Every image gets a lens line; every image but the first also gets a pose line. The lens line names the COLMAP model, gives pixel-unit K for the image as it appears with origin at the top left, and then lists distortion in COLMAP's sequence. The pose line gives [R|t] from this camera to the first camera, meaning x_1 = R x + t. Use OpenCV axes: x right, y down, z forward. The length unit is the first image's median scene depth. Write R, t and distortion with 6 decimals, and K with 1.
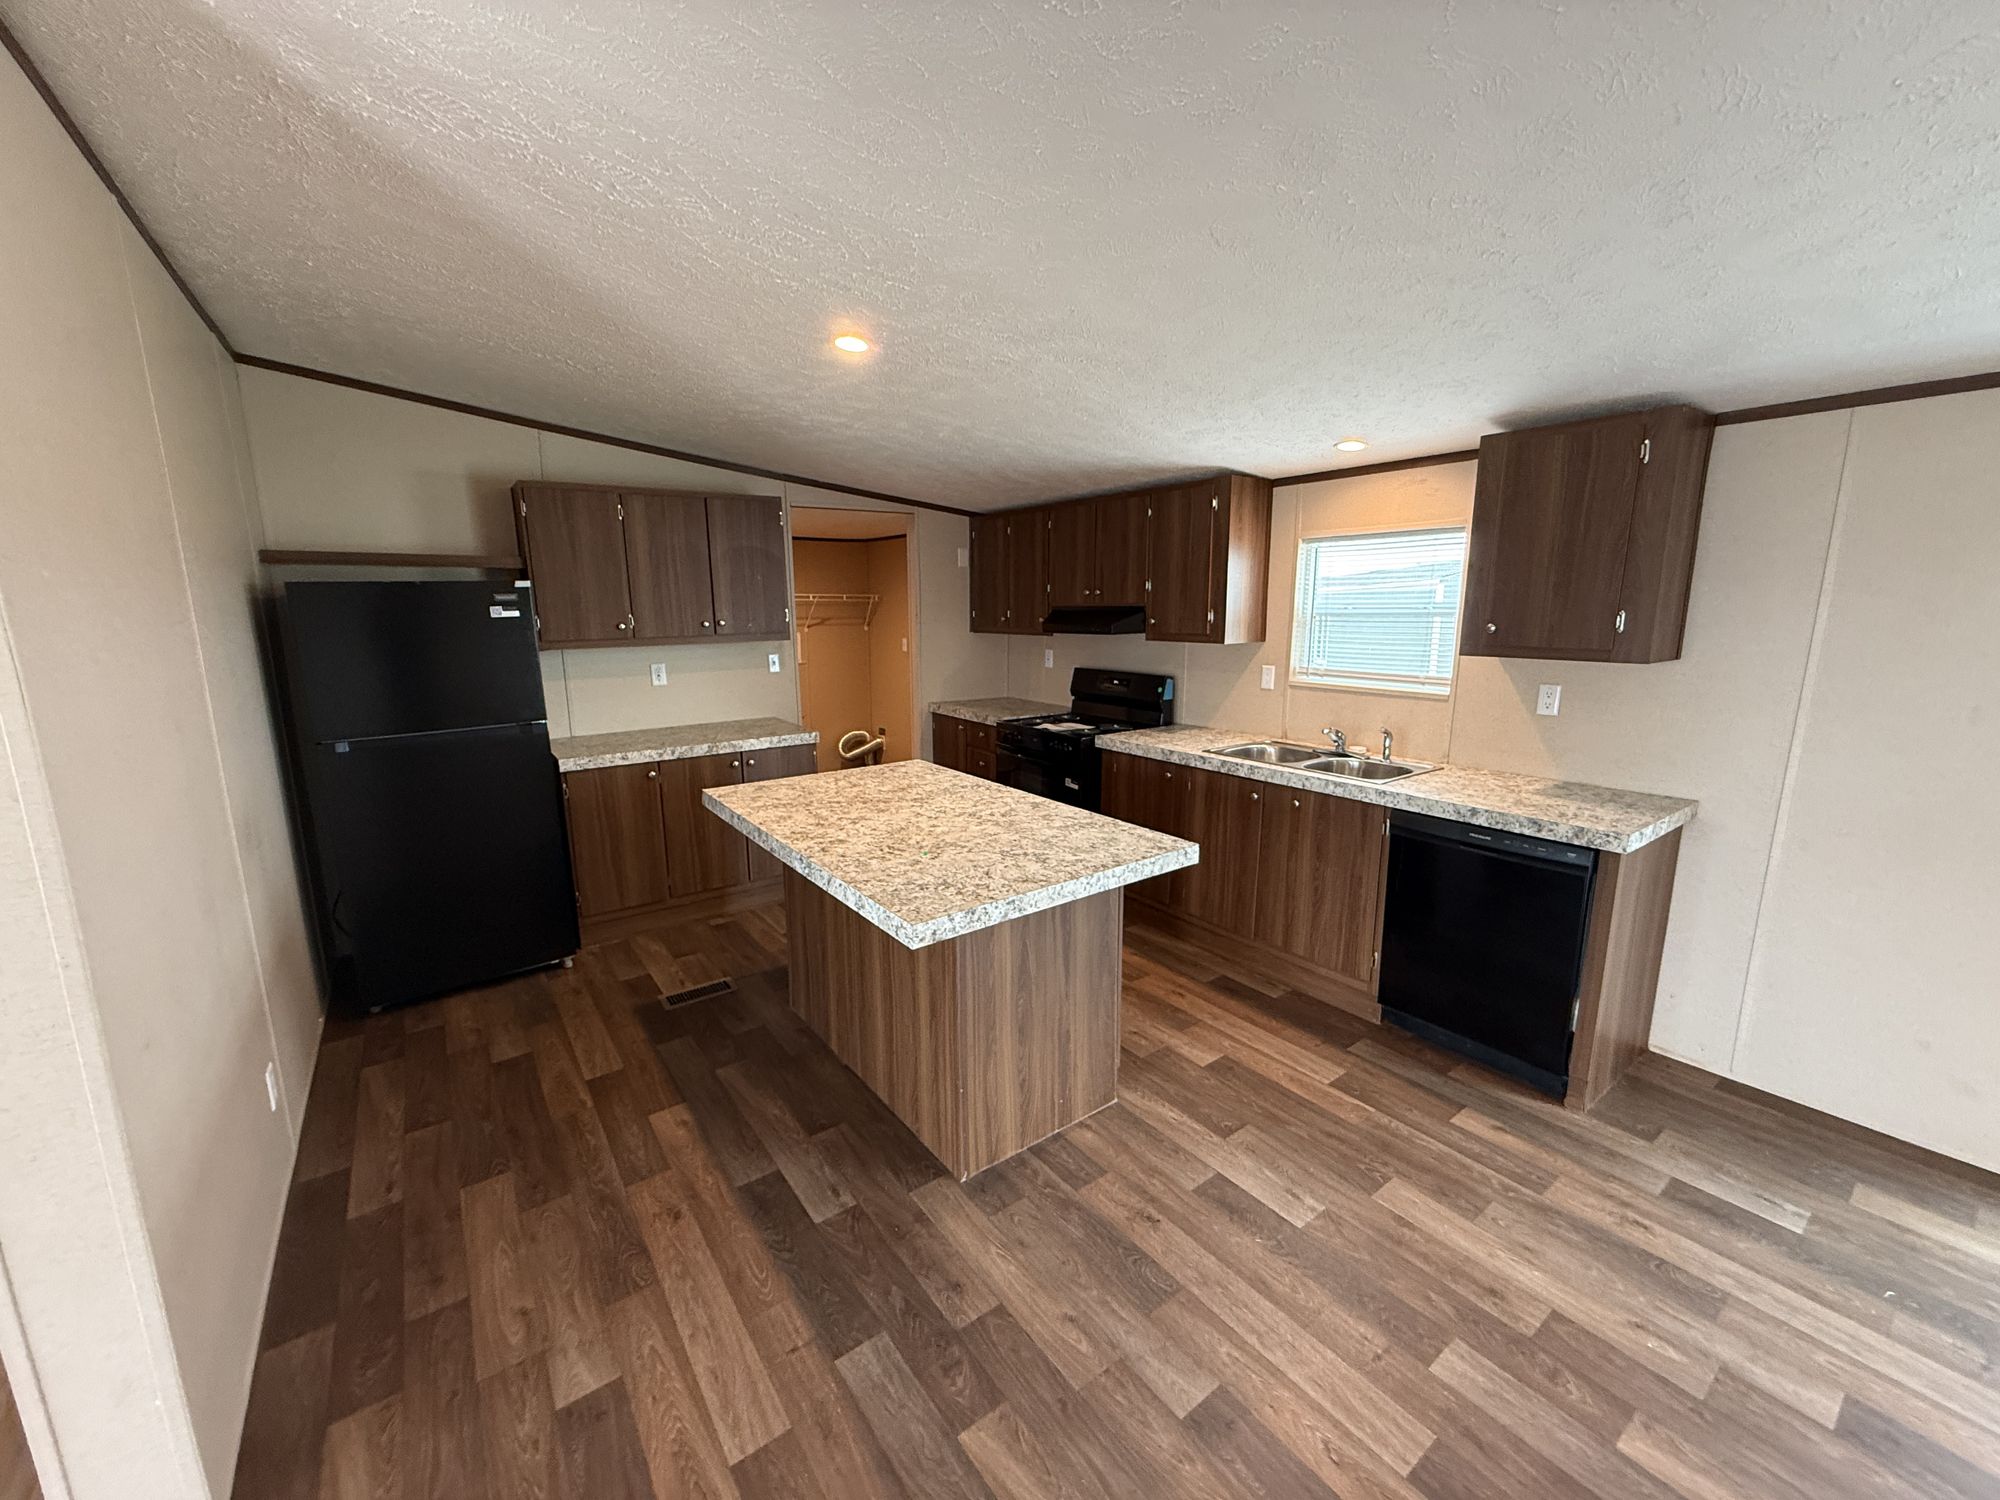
lens RADIAL K [[793.1, 0, 999.3], [0, 793.1, 749.5], [0, 0, 1]] dist [-0.000910, 0.000162]
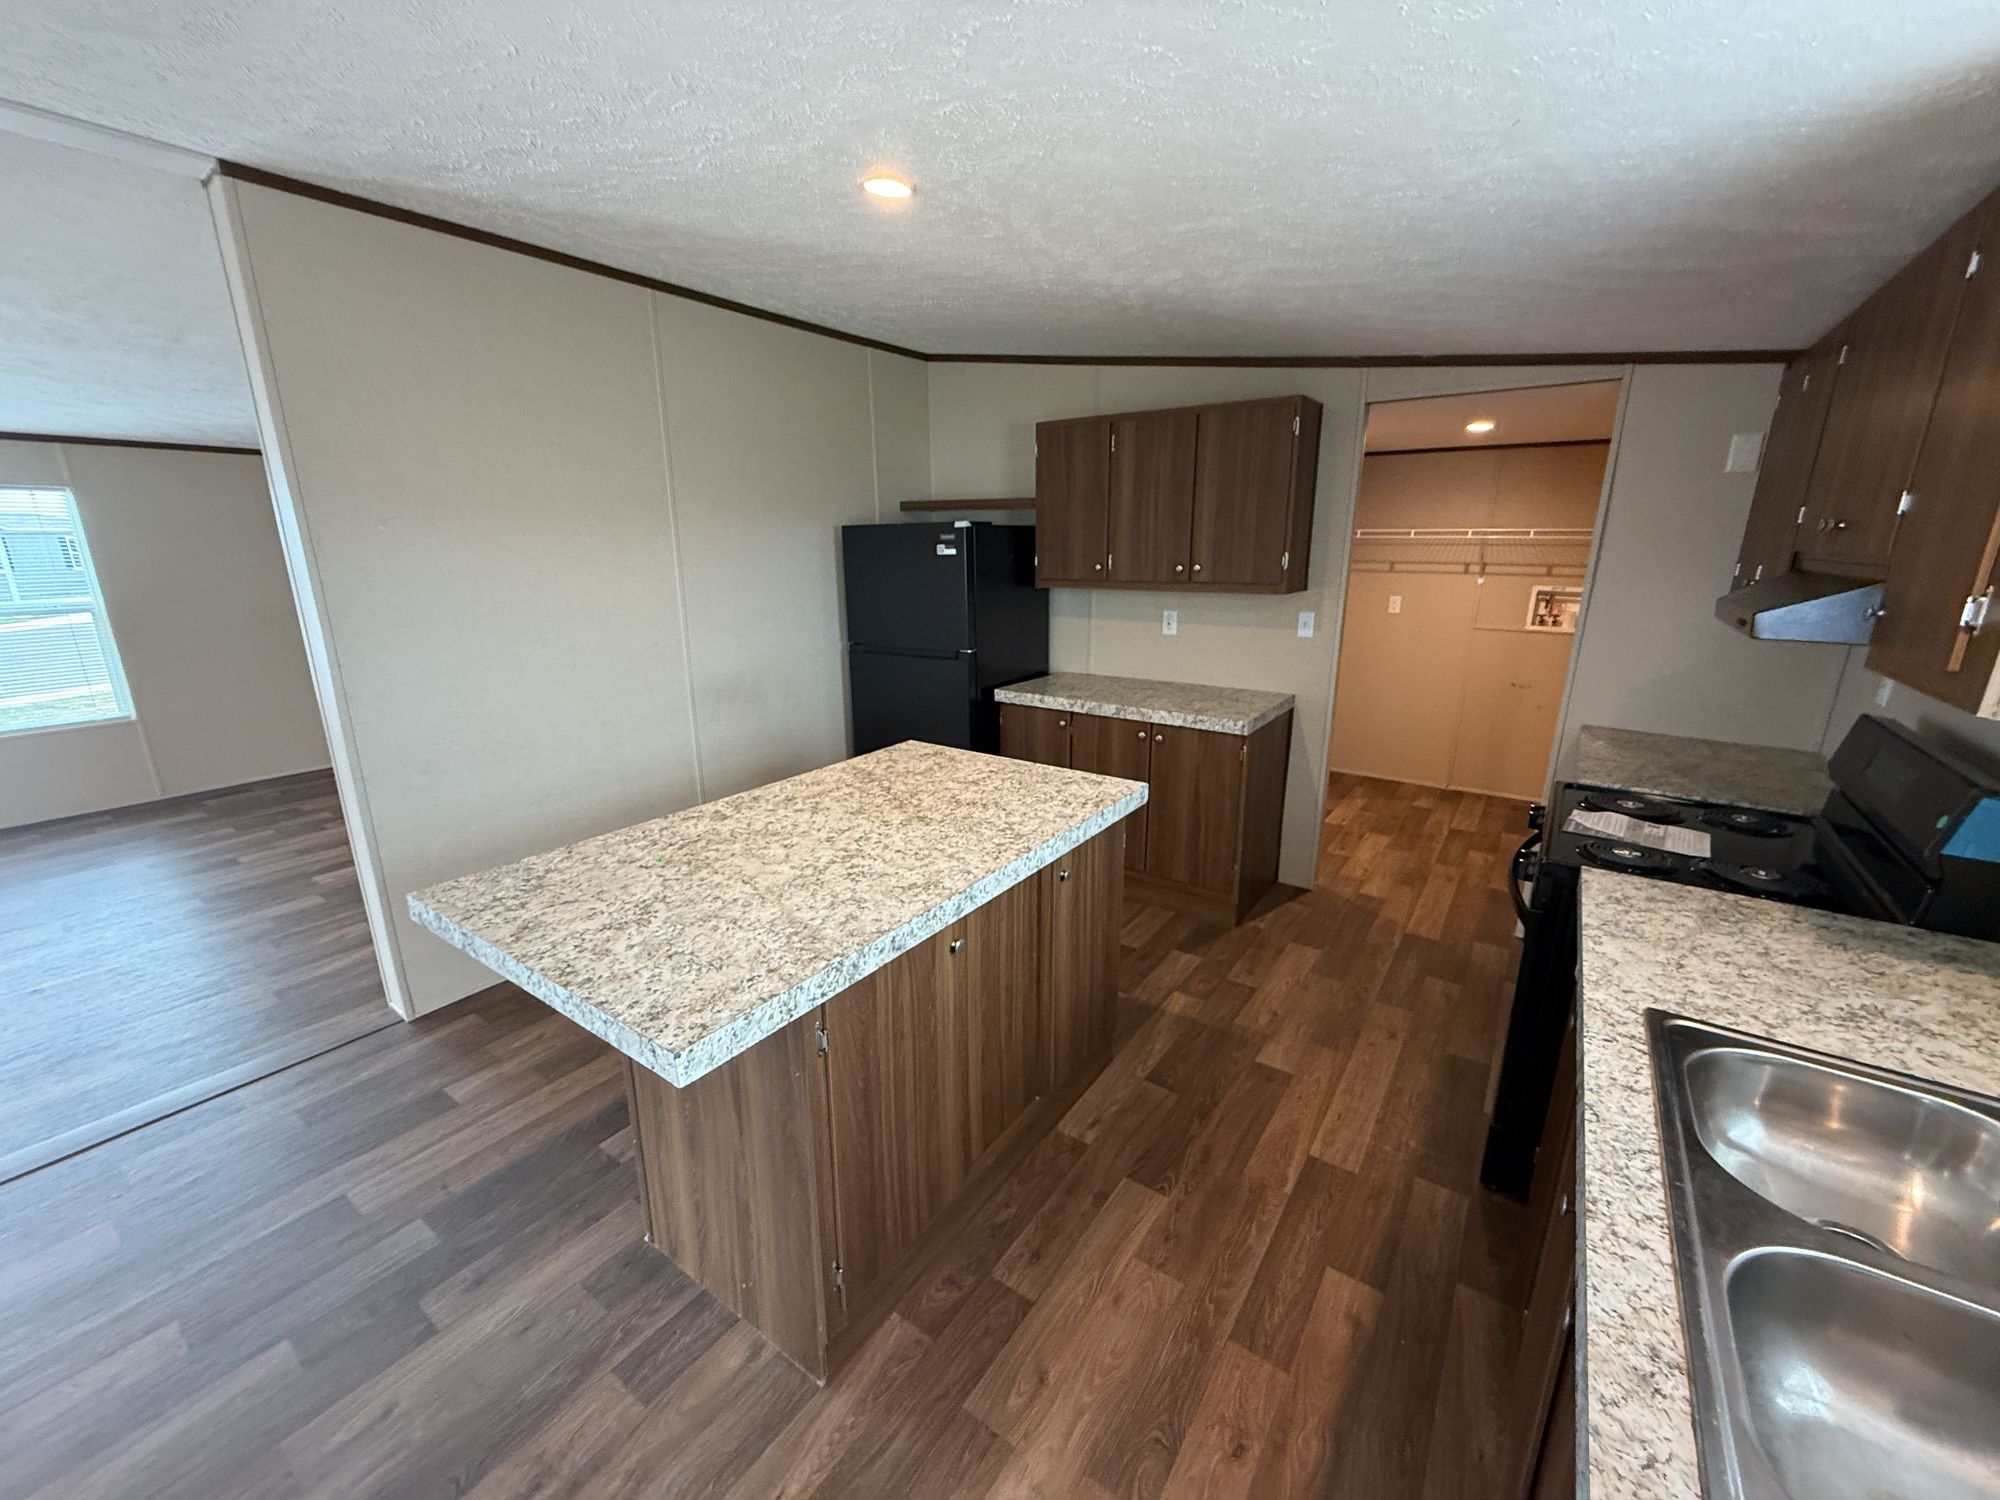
lens RADIAL K [[794.8, 0, 999.3], [0, 794.8, 749.8], [0, 0, 1]] dist [-0.000061, -0.000033]
pose [[0.324647, 0.248663, -0.912563, 0.692775], [-0.175725, 0.963882, 0.200132, -0.190728], [0.929368, 0.095388, 0.356618, 0.952414]]
